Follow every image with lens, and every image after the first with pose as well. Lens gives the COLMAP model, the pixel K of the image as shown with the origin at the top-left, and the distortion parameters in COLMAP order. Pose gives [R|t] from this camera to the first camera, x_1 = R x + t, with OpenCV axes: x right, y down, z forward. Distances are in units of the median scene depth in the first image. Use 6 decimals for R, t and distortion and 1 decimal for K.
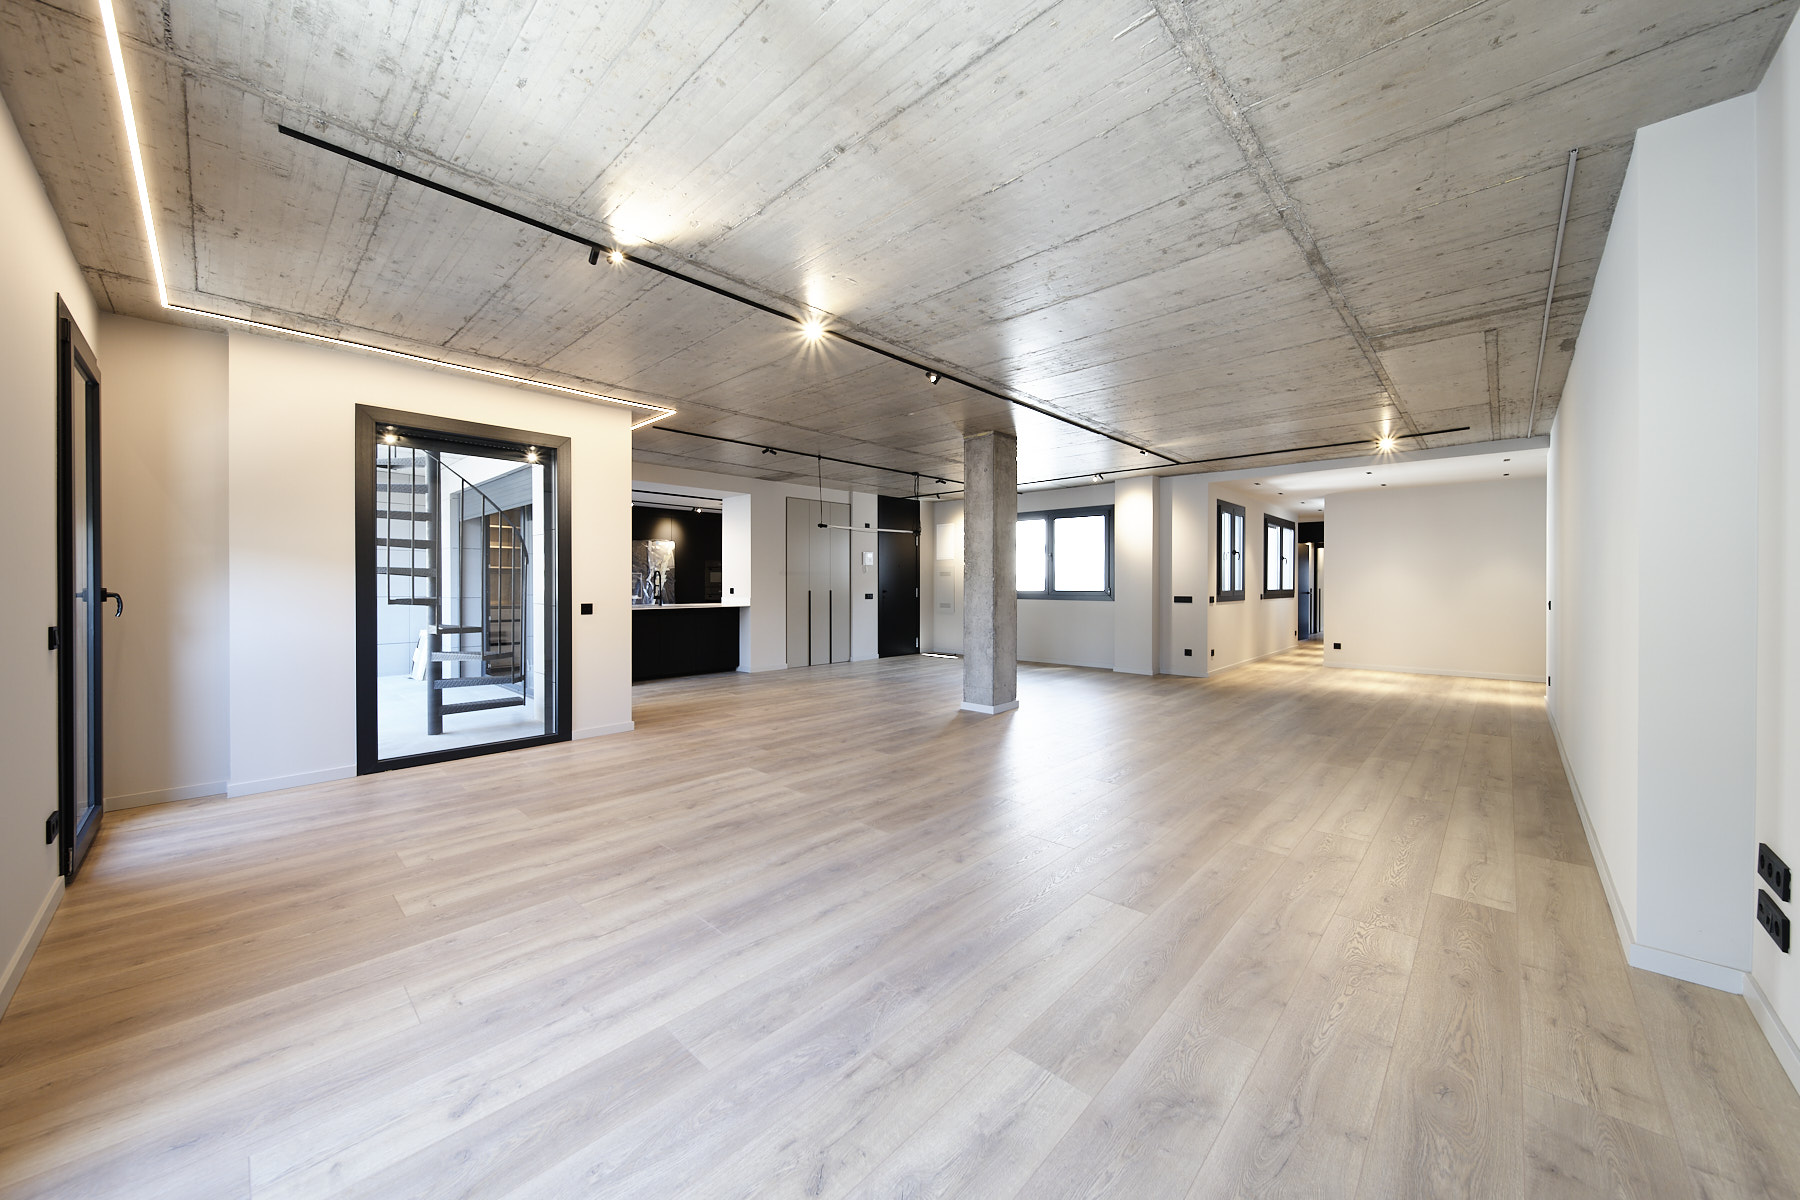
lens RADIAL K [[628.0, 0, 895.7], [0, 628.0, 593.6], [0, 0, 1]] dist [0.000916, -0.001644]
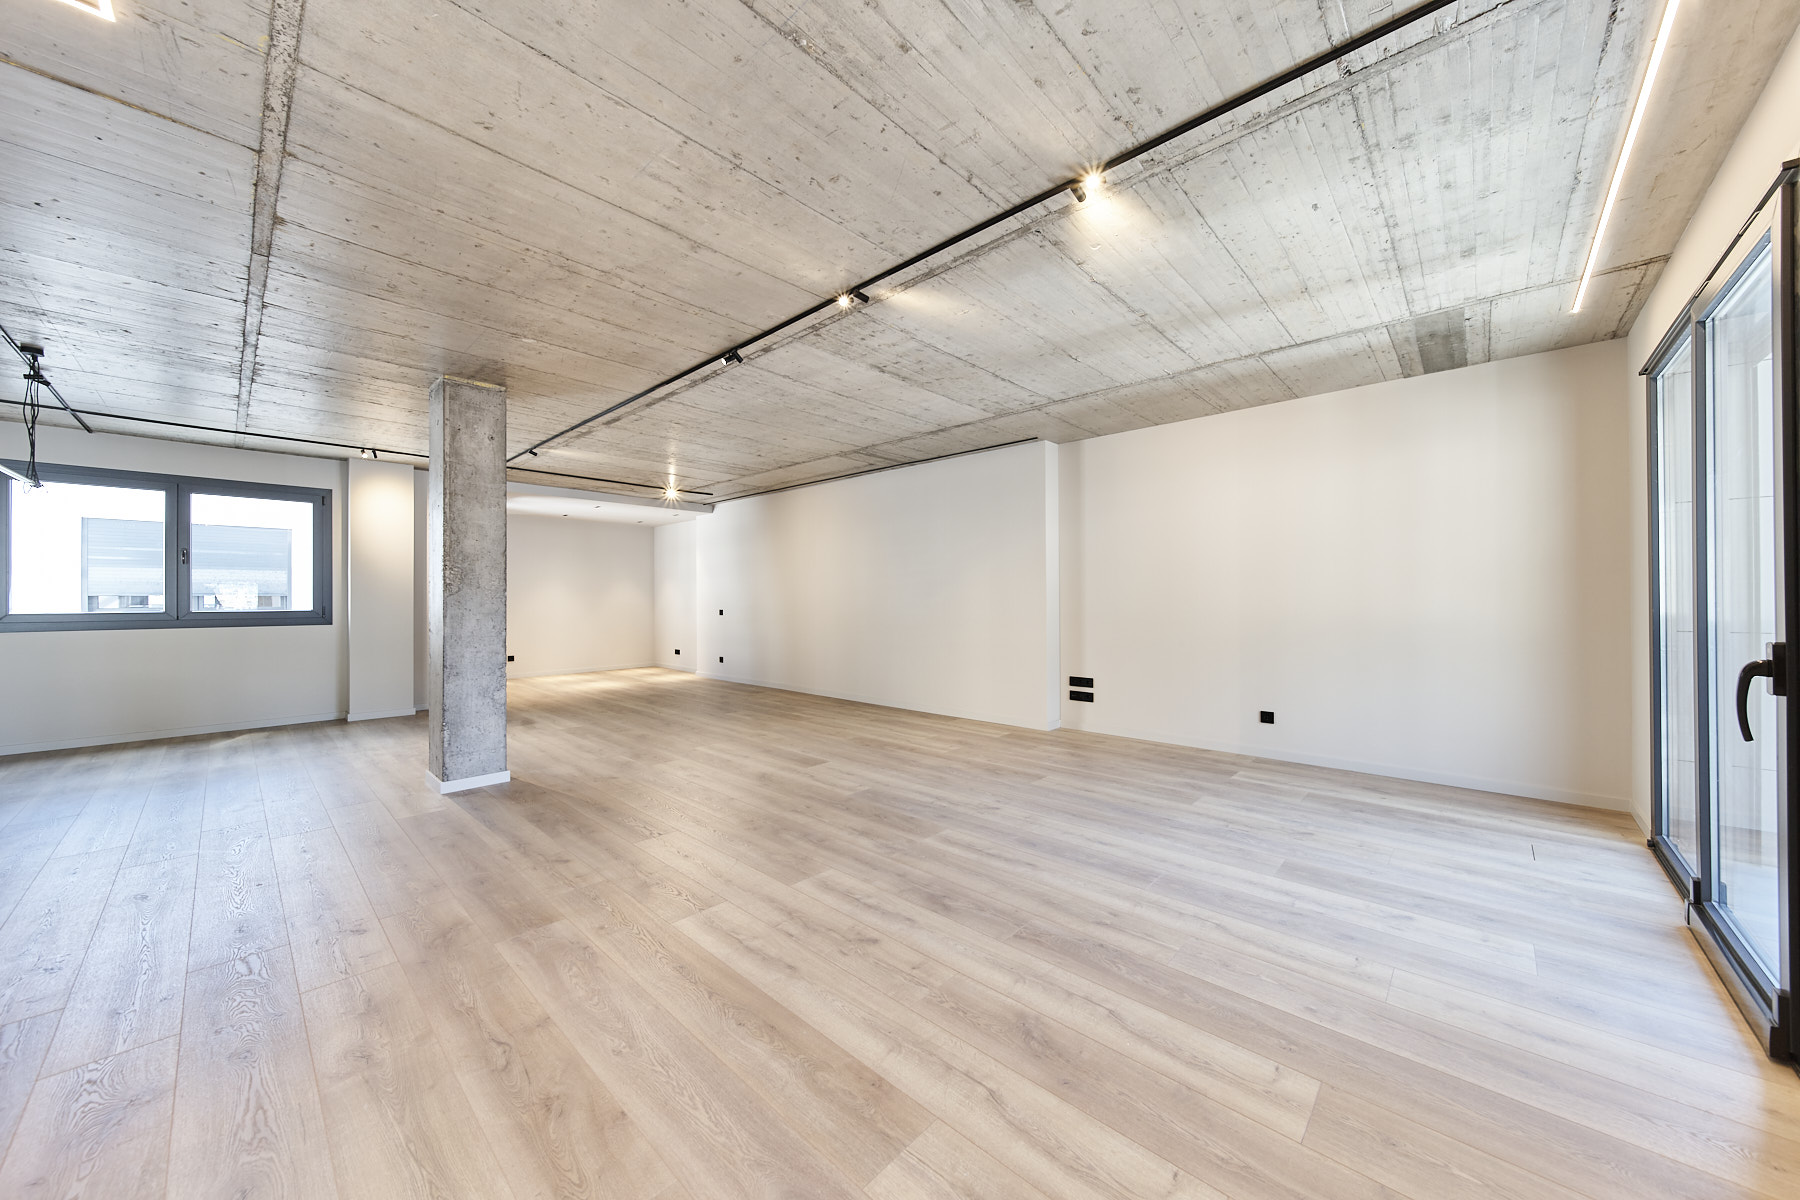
lens RADIAL K [[646.5, 0, 871.5], [0, 646.5, 601.5], [0, 0, 1]] dist [-0.001935, -0.000304]
pose [[0.008452, -0.005207, 0.999951, -1.254971], [0.019231, 0.999802, 0.005044, -0.020152], [-0.999779, 0.019188, 0.008551, 1.244549]]
